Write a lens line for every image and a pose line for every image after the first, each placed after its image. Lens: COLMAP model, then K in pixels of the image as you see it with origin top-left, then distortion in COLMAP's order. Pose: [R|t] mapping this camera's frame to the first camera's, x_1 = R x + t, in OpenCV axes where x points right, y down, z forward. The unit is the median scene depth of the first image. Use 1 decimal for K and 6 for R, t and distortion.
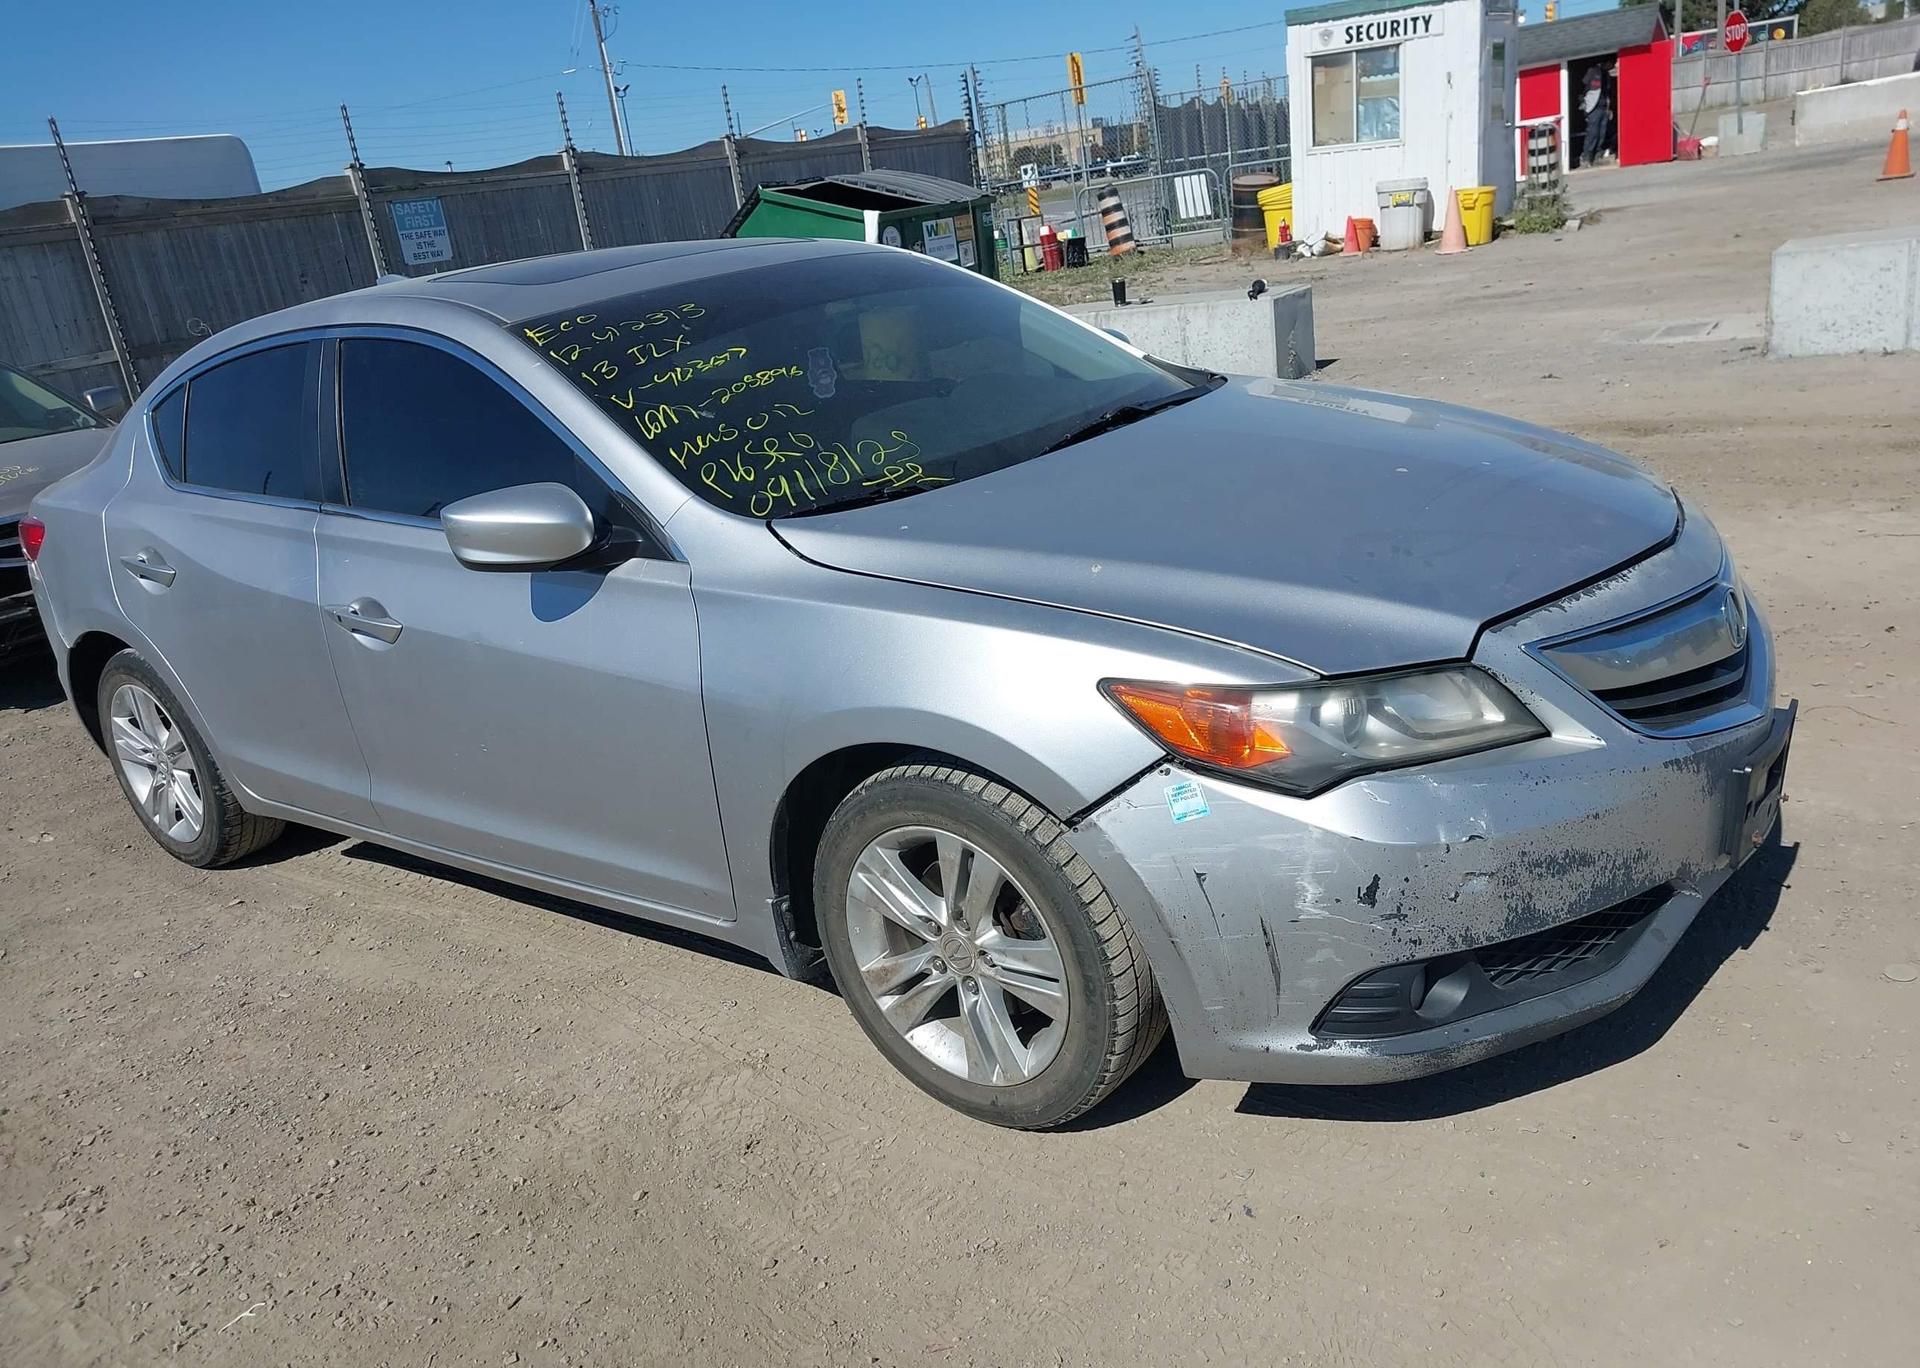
lens RADIAL K [[1542.8, 0, 879.3], [0, 1542.8, 580.4], [0, 0, 1]] dist [0.023287, -0.030275]
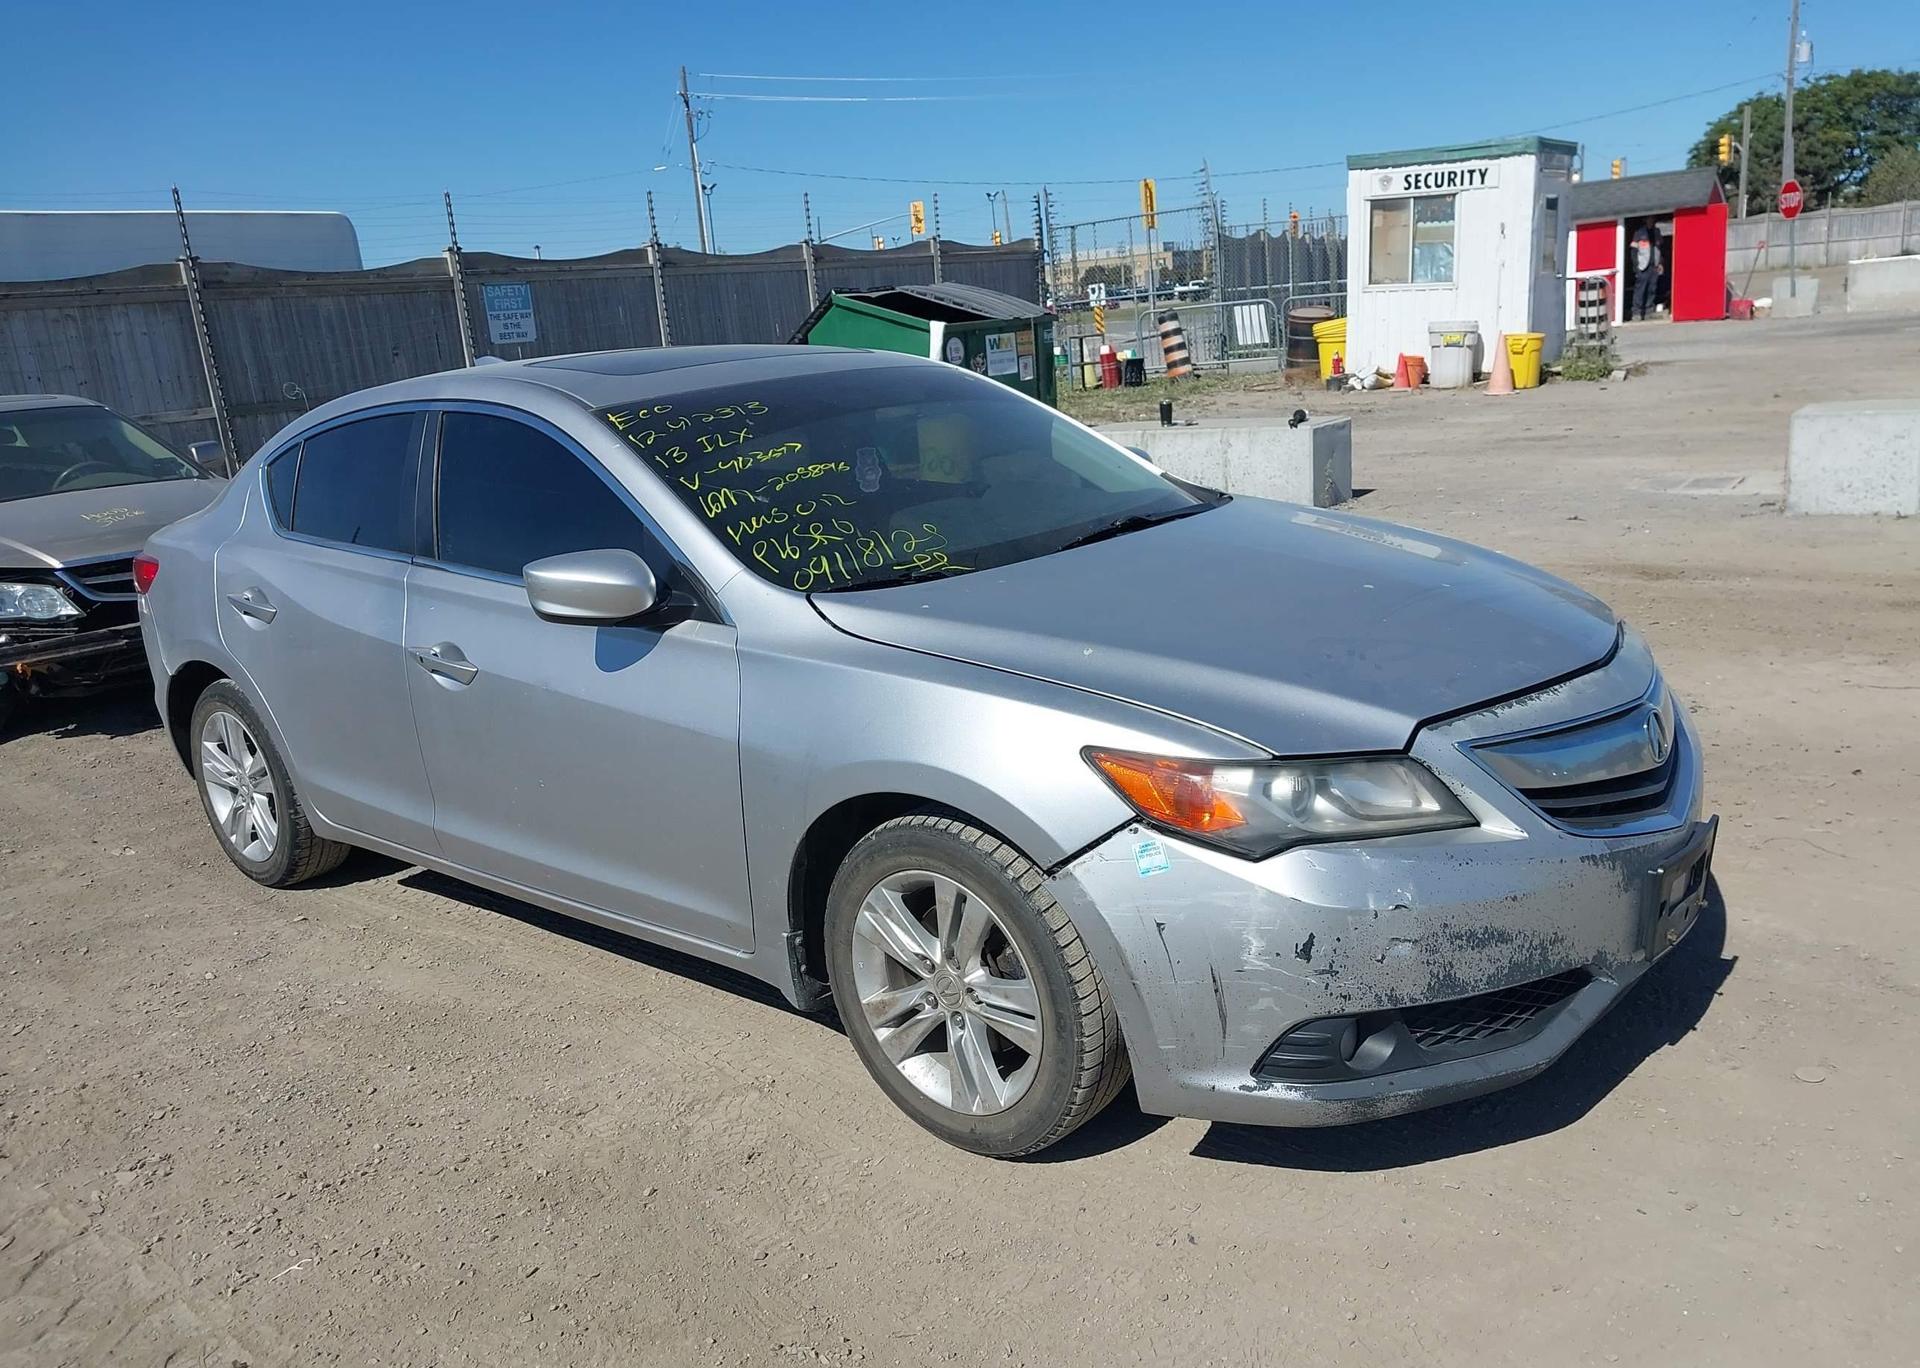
lens RADIAL K [[1542.8, 0, 873.3], [0, 1542.8, 563.2], [0, 0, 1]] dist [0.023287, -0.030275]
pose [[0.997029, 0.065523, -0.040489, 0.018340], [-0.068390, 0.994907, -0.074049, 0.017521], [0.035431, 0.076599, 0.996432, -0.120719]]
